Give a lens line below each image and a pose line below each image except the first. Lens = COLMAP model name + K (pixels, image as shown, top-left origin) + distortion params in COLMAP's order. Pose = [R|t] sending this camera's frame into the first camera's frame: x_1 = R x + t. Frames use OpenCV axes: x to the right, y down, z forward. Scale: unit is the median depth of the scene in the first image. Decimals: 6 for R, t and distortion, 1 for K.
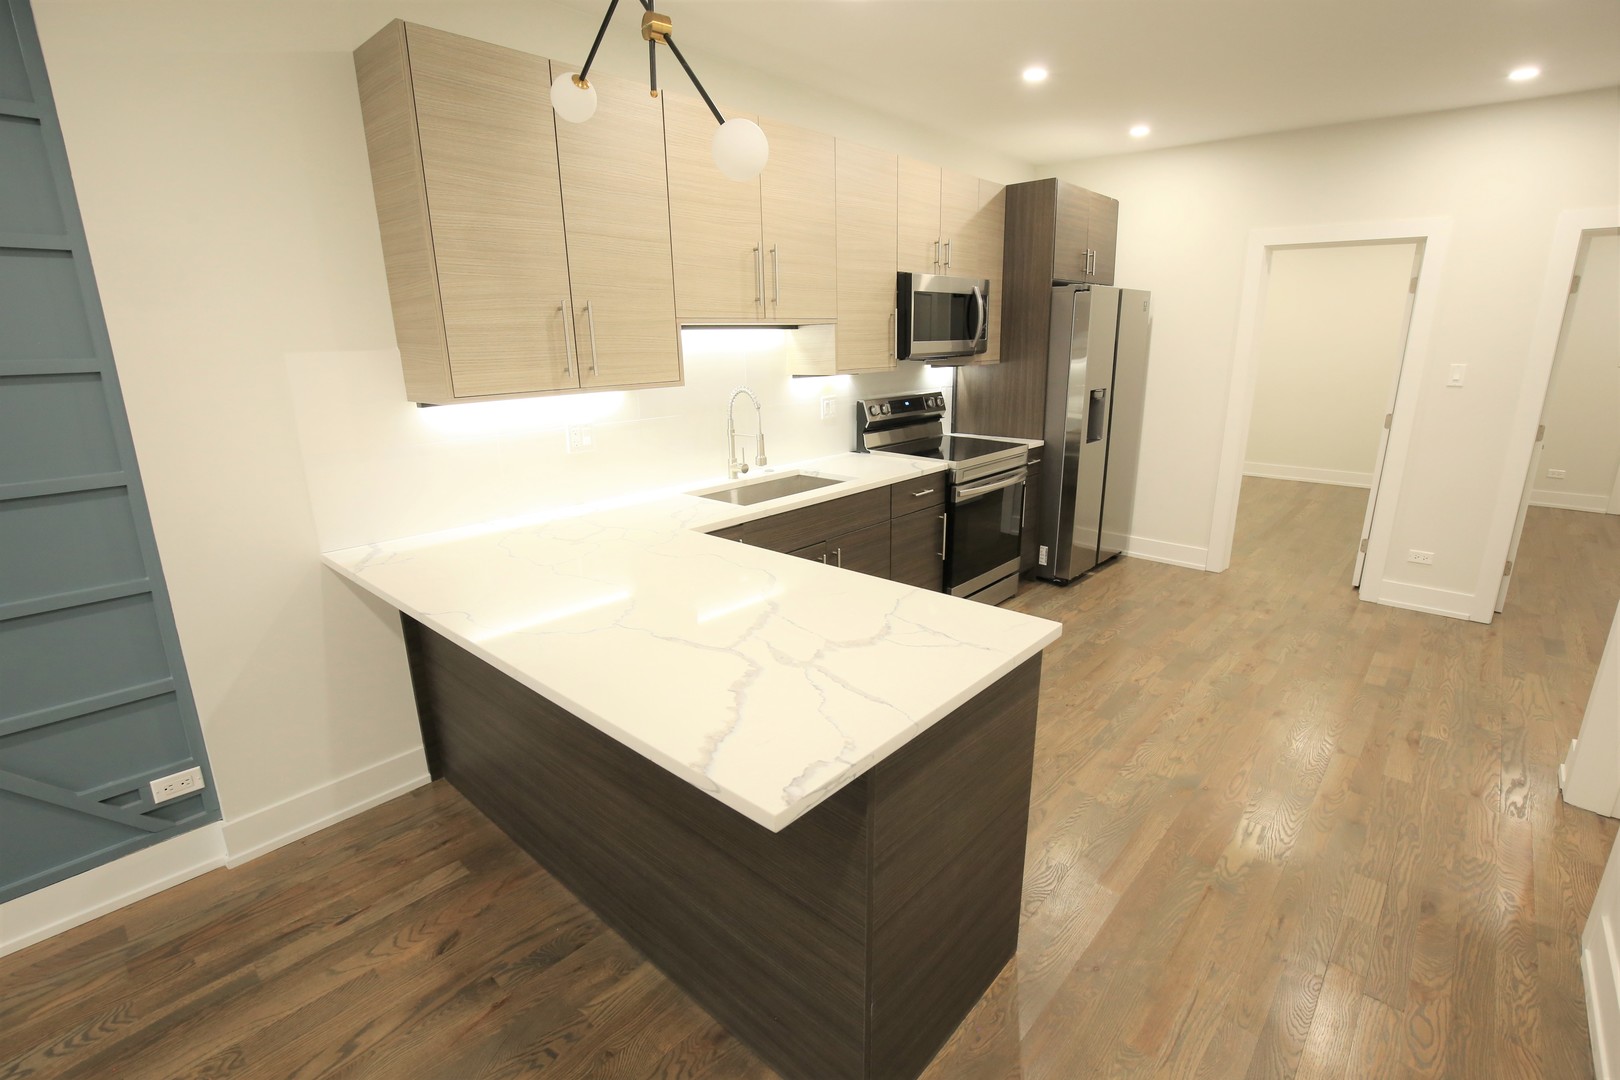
lens RADIAL K [[760.3, 0, 810.0], [0, 760.3, 540.0], [0, 0, 1]] dist [-0.035738, 0.009898]
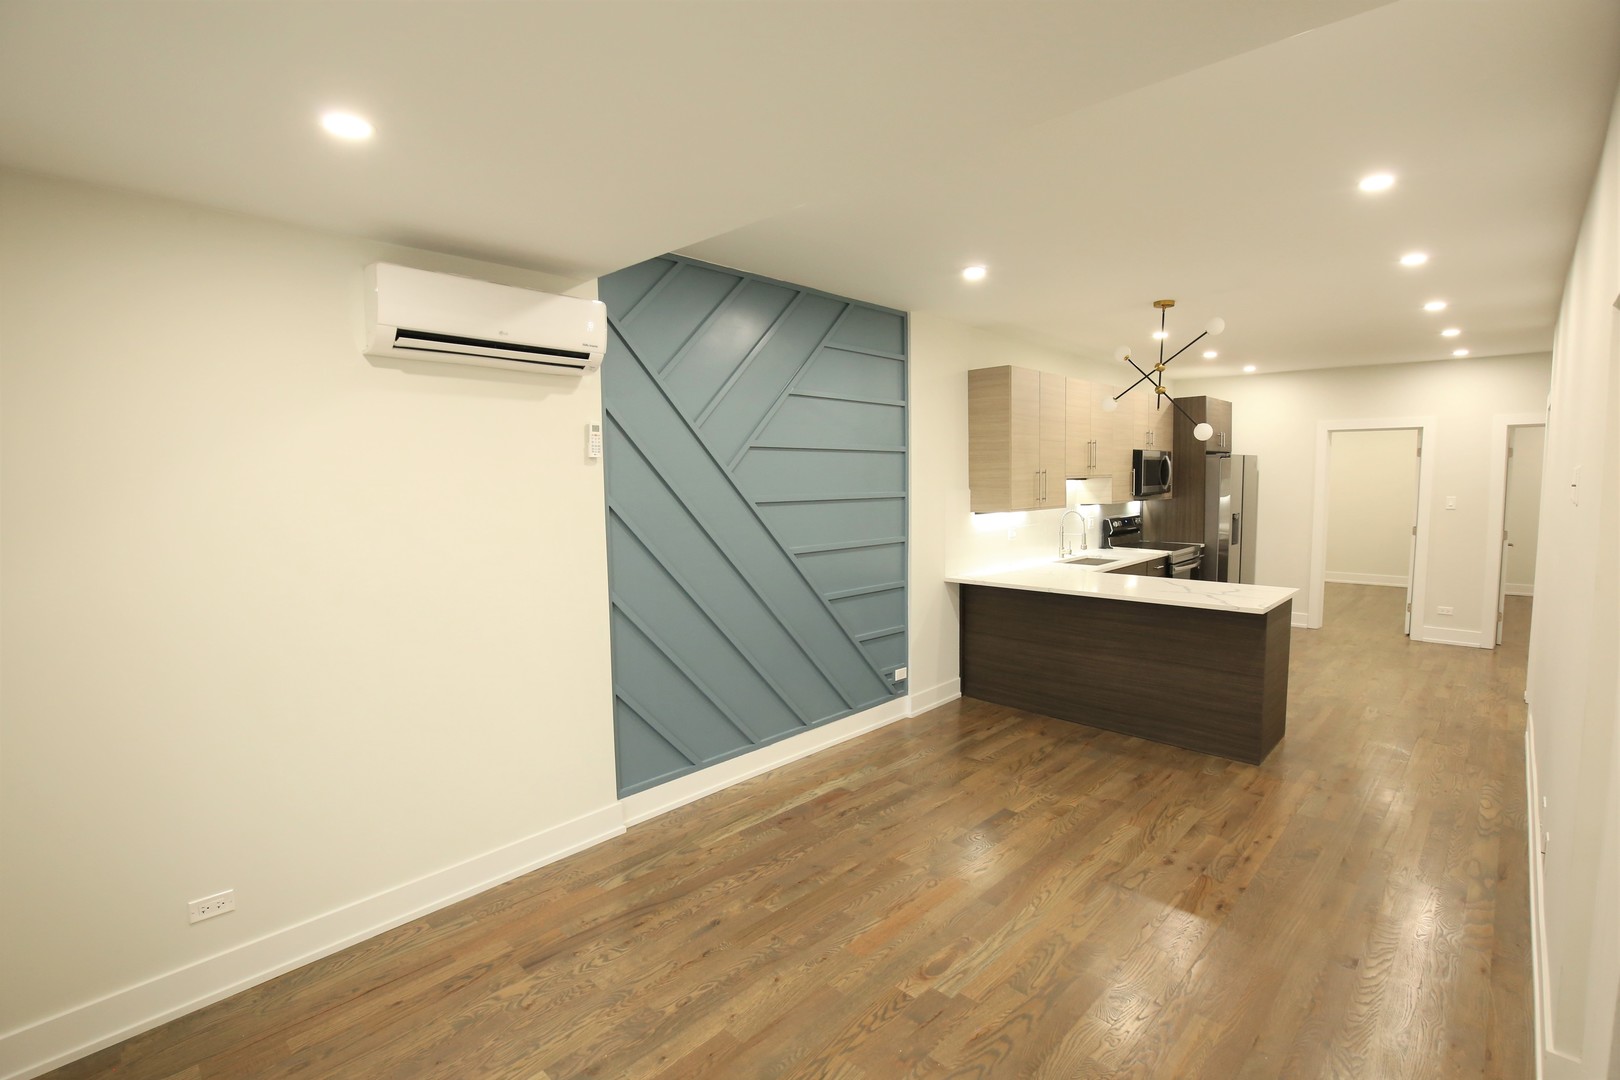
lens RADIAL K [[732.7, 0, 810.0], [0, 732.7, 540.0], [0, 0, 1]] dist [-0.056873, 0.014730]
pose [[0.998423, 0.000334, -0.056129, -0.536240], [-0.010434, 0.983658, -0.179747, 0.176397], [0.055152, 0.180049, 0.982110, -0.690928]]
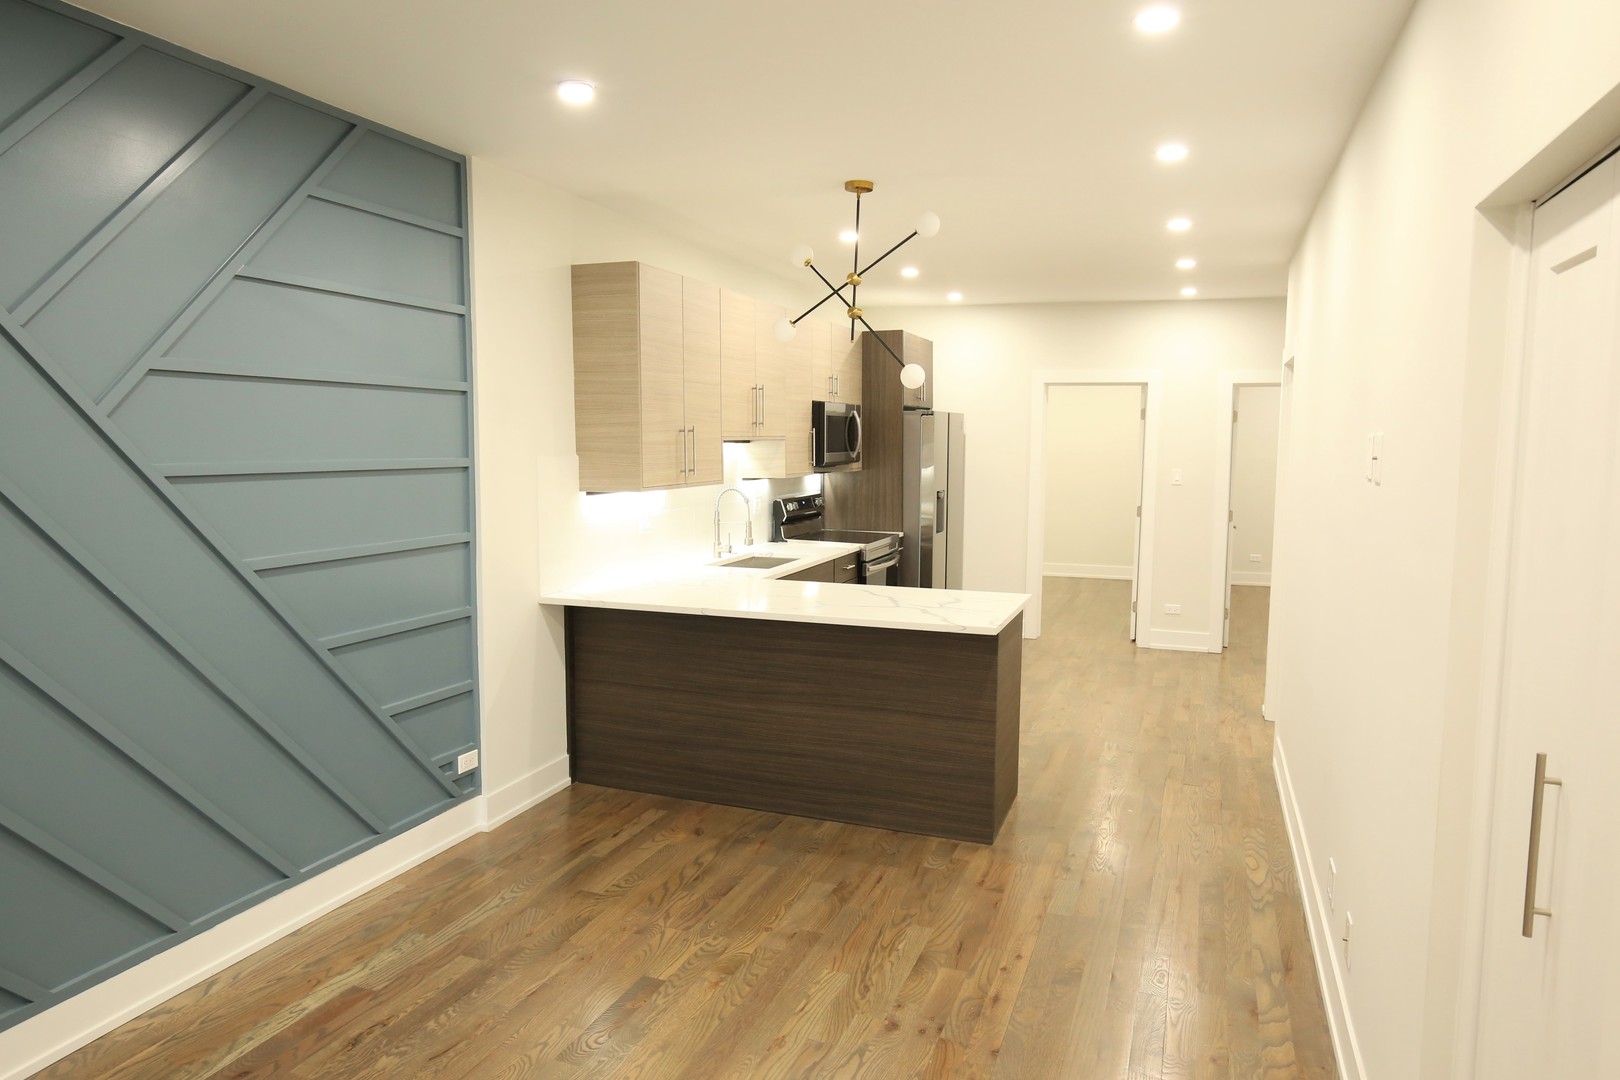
lens RADIAL K [[1047.8, 0, 810.0], [0, 1047.8, 540.0], [0, 0, 1]] dist [0.005614, 0.003686]
pose [[0.932076, -0.020585, 0.361678, -0.509818], [0.080916, 0.984990, -0.152469, 0.145390], [-0.353111, 0.171378, 0.919751, -0.573267]]
